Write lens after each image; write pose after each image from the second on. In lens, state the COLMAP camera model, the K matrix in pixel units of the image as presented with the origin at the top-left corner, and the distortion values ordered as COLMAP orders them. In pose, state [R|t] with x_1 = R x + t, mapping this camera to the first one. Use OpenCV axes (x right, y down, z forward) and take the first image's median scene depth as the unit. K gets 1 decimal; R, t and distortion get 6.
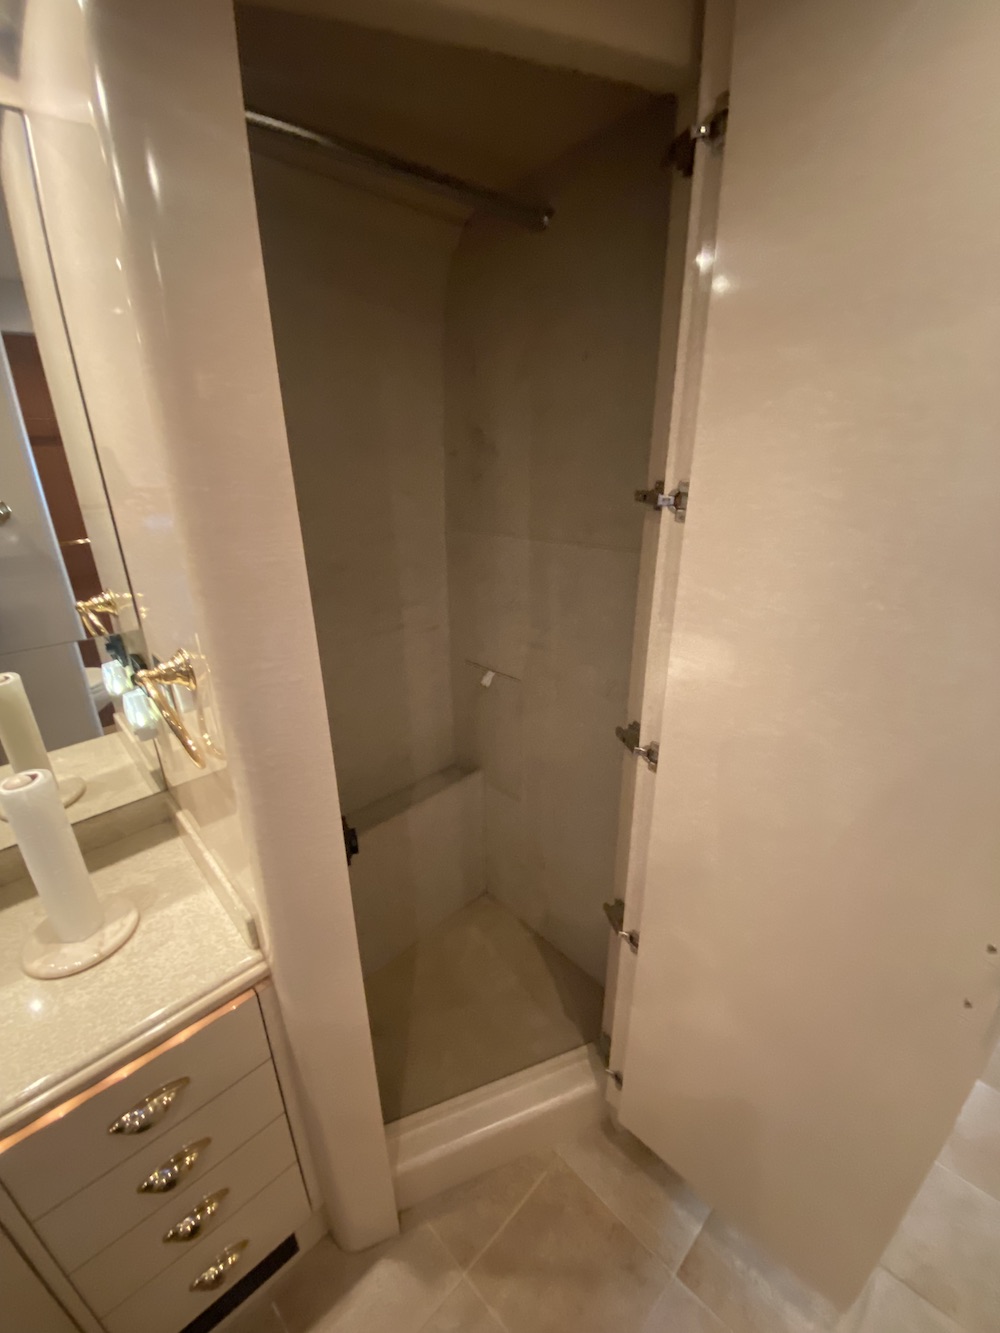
lens RADIAL K [[539.3, 0, 500.0], [0, 539.3, 660.0], [0, 0, 1]] dist [0.008756, -0.012983]
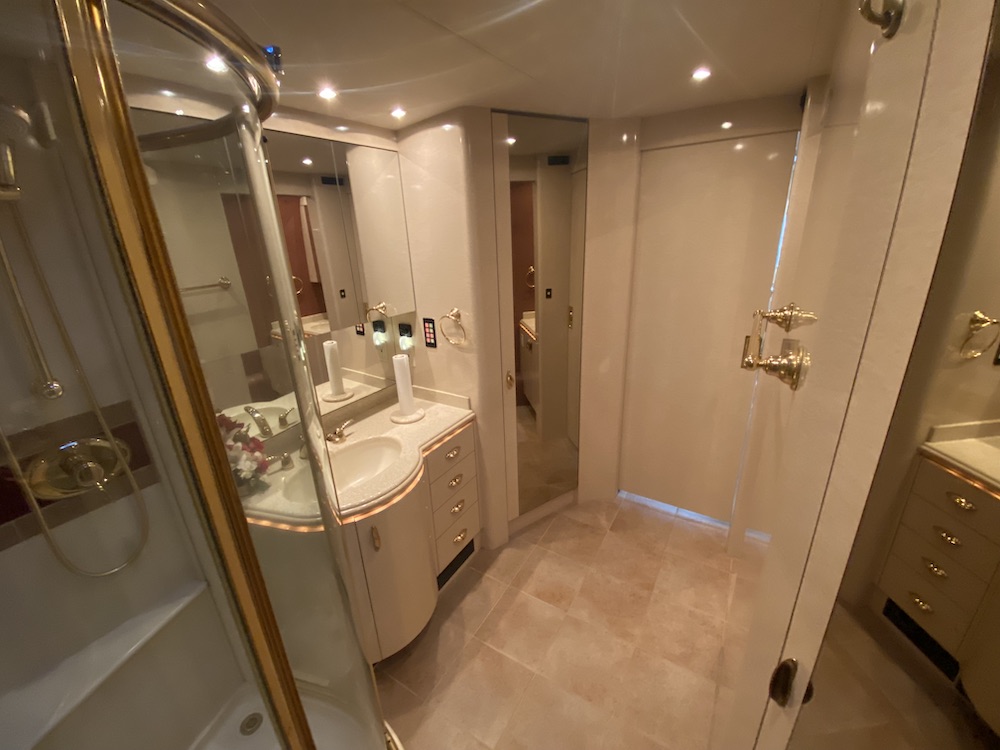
lens RADIAL K [[404.6, 0, 497.0], [0, 404.6, 368.9], [0, 0, 1]] dist [0.008756, -0.012983]
pose [[0.968529, -0.105554, 0.225410, -0.794693], [0.118316, 0.992008, -0.043839, 0.426364], [-0.218981, 0.069129, 0.973277, -1.276331]]
